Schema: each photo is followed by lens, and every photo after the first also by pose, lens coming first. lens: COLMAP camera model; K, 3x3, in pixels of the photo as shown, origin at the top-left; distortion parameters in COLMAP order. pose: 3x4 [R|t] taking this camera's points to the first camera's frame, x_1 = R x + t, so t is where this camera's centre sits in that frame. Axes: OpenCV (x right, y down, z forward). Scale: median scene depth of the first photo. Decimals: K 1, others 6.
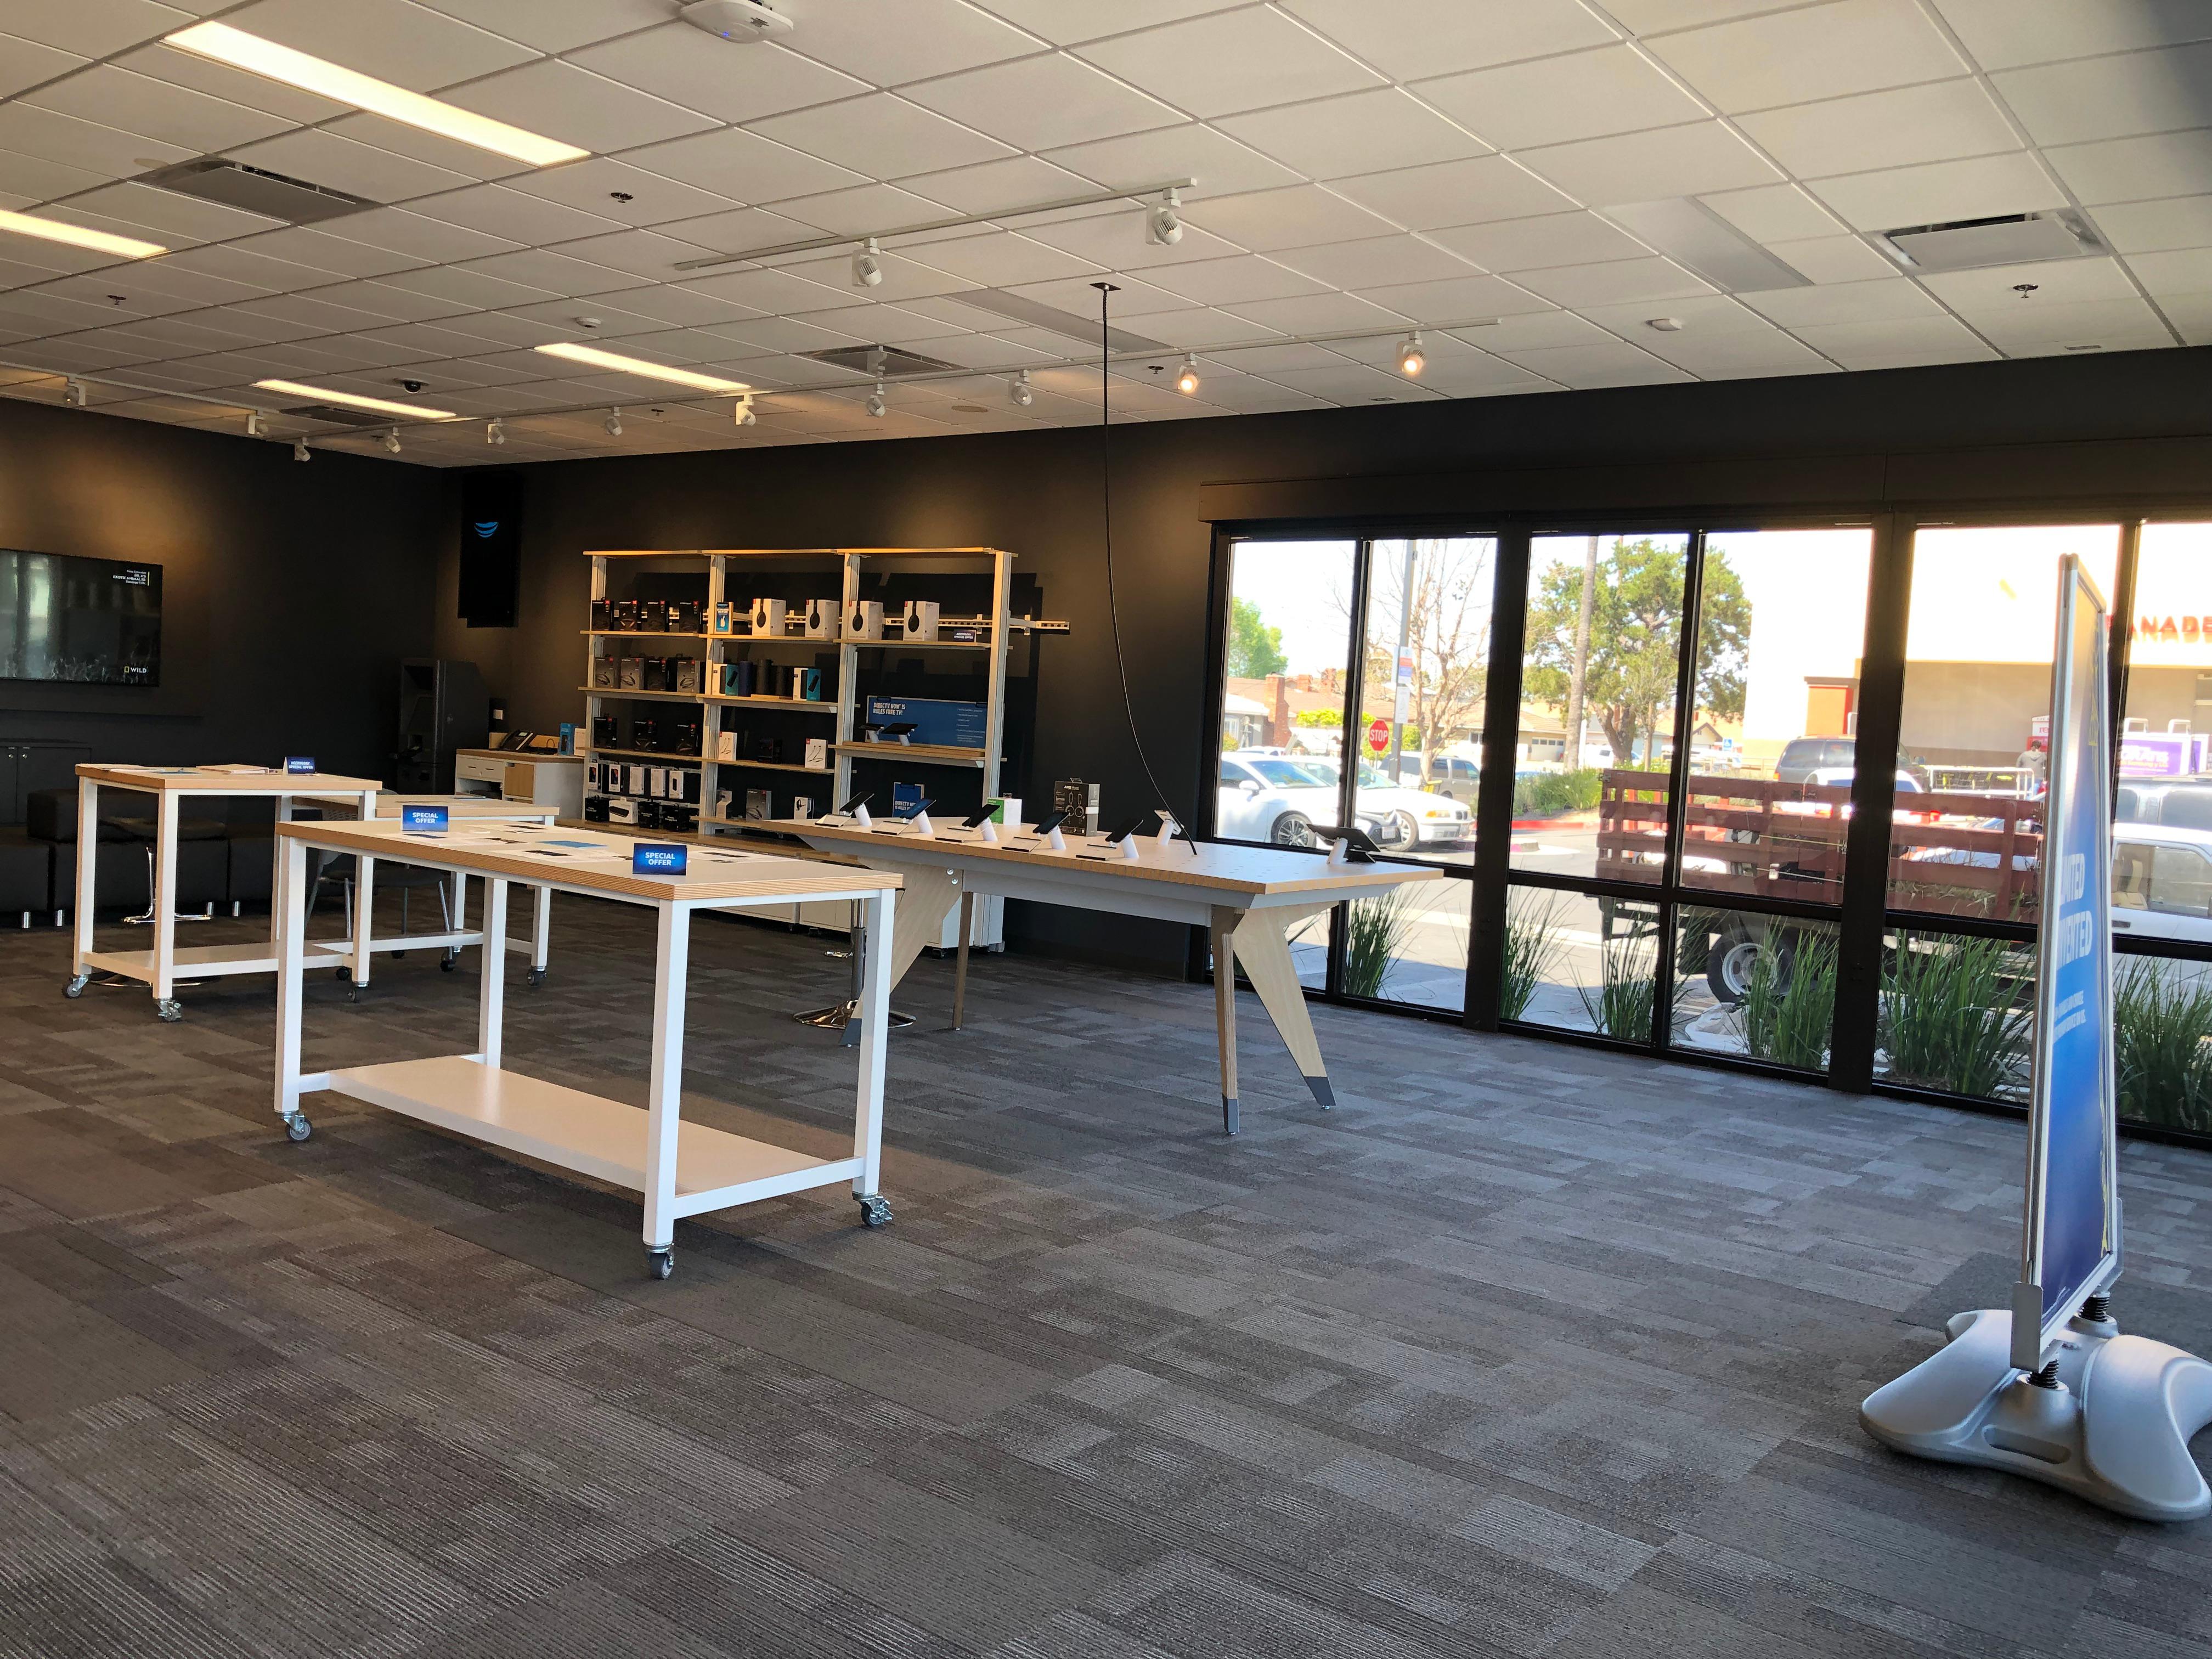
lens RADIAL K [[1830.6, 0, 1097.3], [0, 1830.6, 794.9], [0, 0, 1]] dist [0.059589, -0.069575]
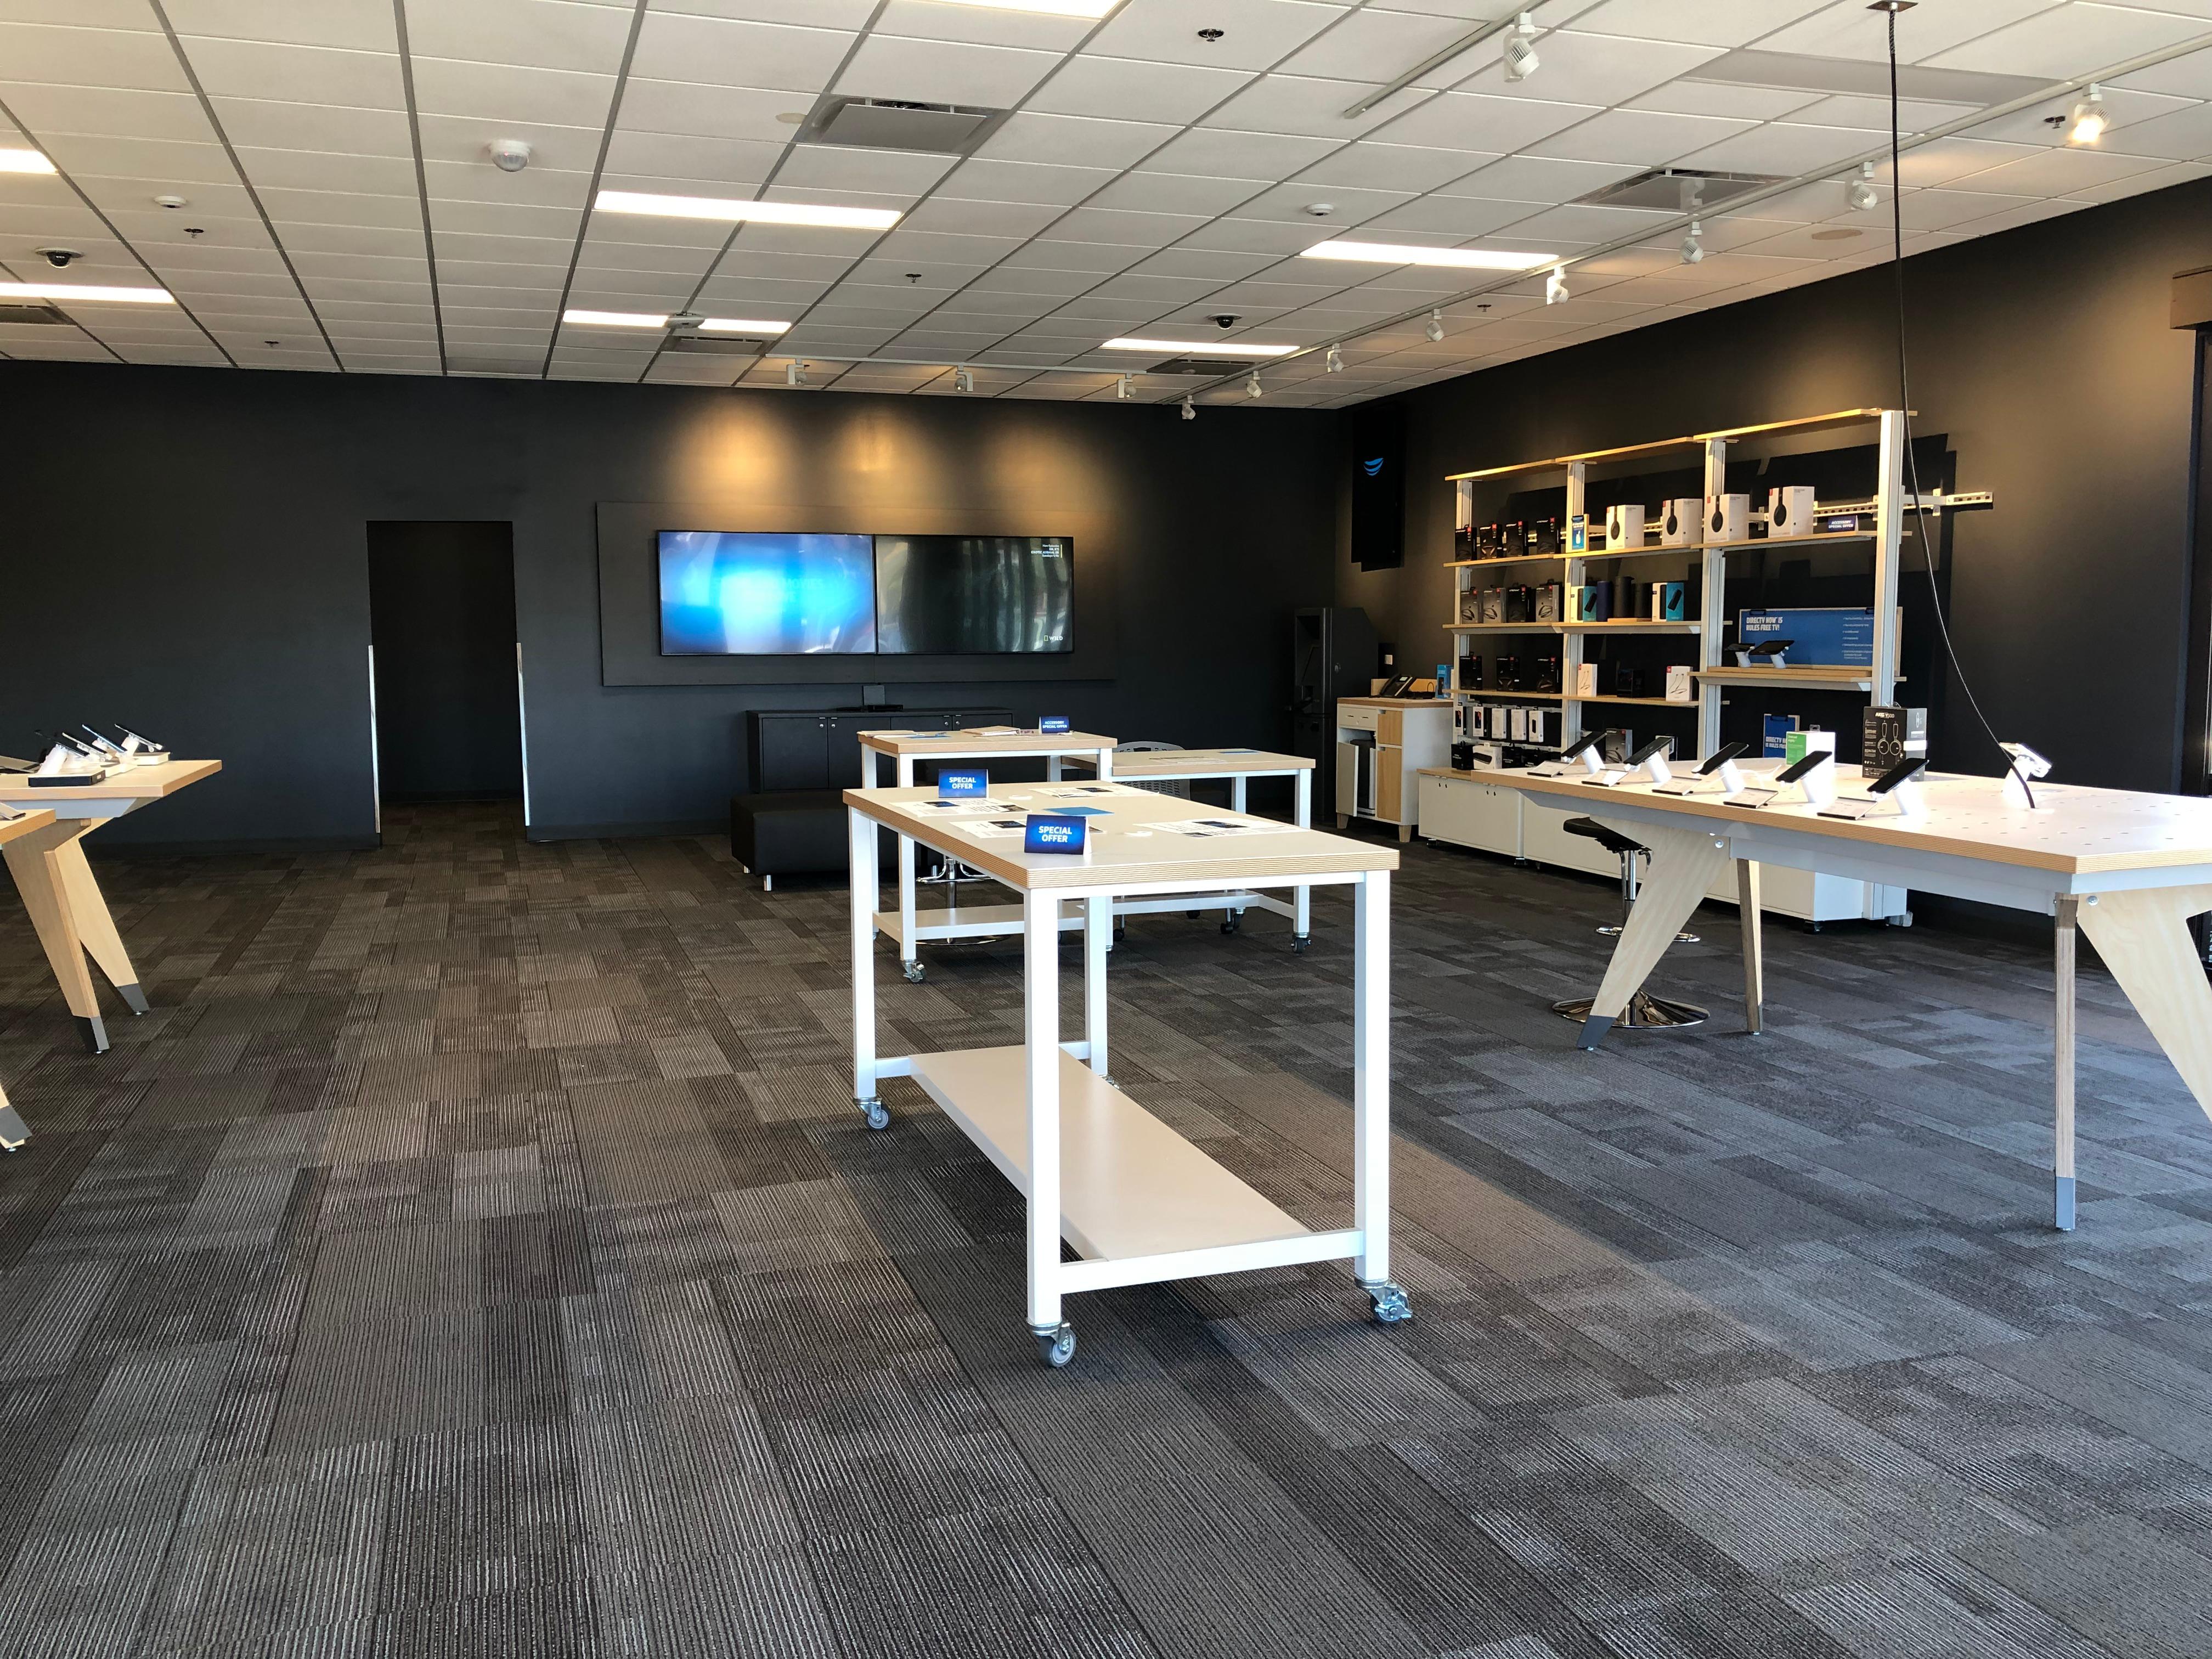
lens RADIAL K [[1830.6, 0, 1097.3], [0, 1830.6, 794.9], [0, 0, 1]] dist [0.059589, -0.069575]
pose [[0.834593, -0.017099, -0.550602, 0.089598], [0.035003, 0.999144, 0.022029, 0.000556], [0.549754, -0.037658, 0.834477, 0.149373]]
